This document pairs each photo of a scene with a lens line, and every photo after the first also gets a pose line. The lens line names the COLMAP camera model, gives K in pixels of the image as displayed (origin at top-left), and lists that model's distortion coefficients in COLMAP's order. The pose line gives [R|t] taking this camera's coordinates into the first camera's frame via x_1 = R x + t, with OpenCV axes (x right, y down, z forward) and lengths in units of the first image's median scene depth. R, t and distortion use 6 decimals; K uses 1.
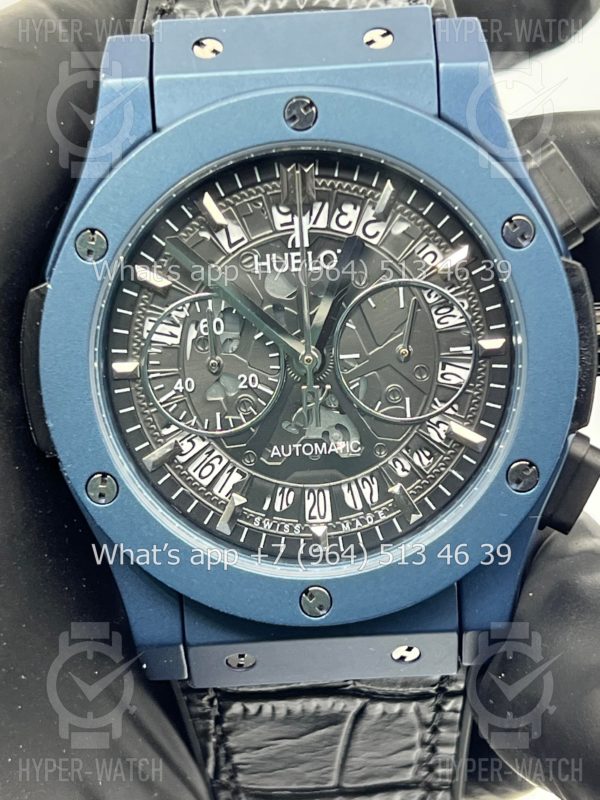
lens RADIAL K [[1915.4, 0, 302.8], [0, 1915.4, 394.7], [0, 0, 1]] dist [0.316258, 0.000000]
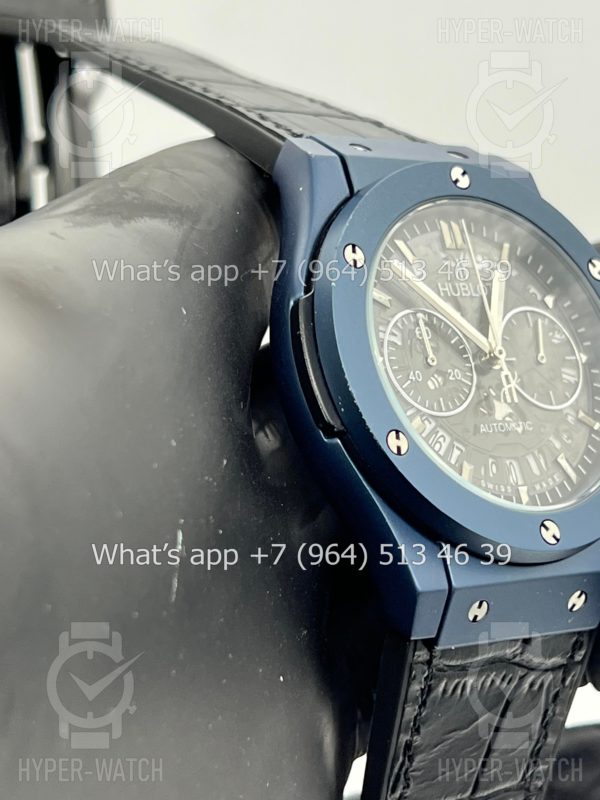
lens RADIAL K [[1915.4, 0, 300.3], [0, 1915.4, 397.6], [0, 0, 1]] dist [0.316258, 0.000000]
pose [[0.795841, 0.034888, 0.604500, -0.866359], [0.239121, 0.899085, -0.366699, 0.442223], [-0.556290, 0.436382, 0.707186, 0.173180]]
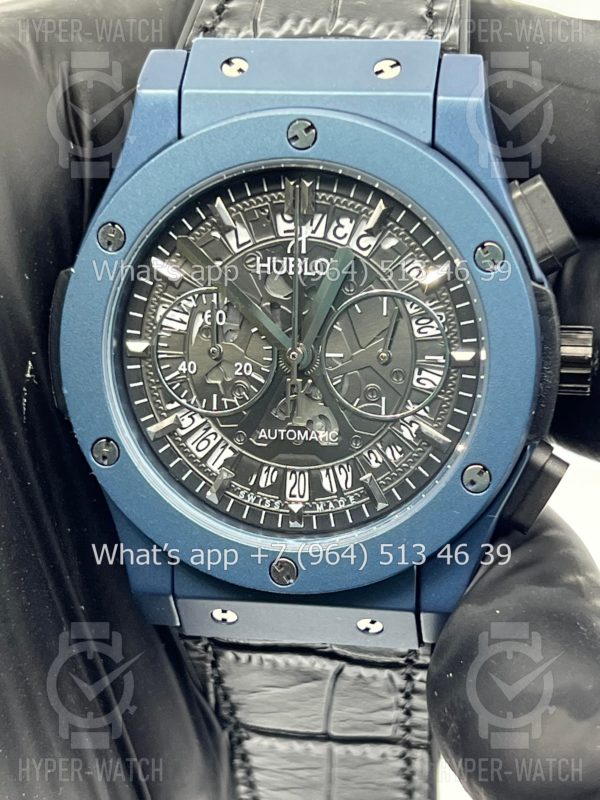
lens RADIAL K [[1915.4, 0, 300.4], [0, 1915.4, 396.4], [0, 0, 1]] dist [0.316258, 0.000000]
pose [[0.984281, 0.093996, -0.149518, 0.171971], [-0.088162, 0.995080, 0.045194, -0.044414], [0.153031, -0.031302, 0.987726, -0.096359]]
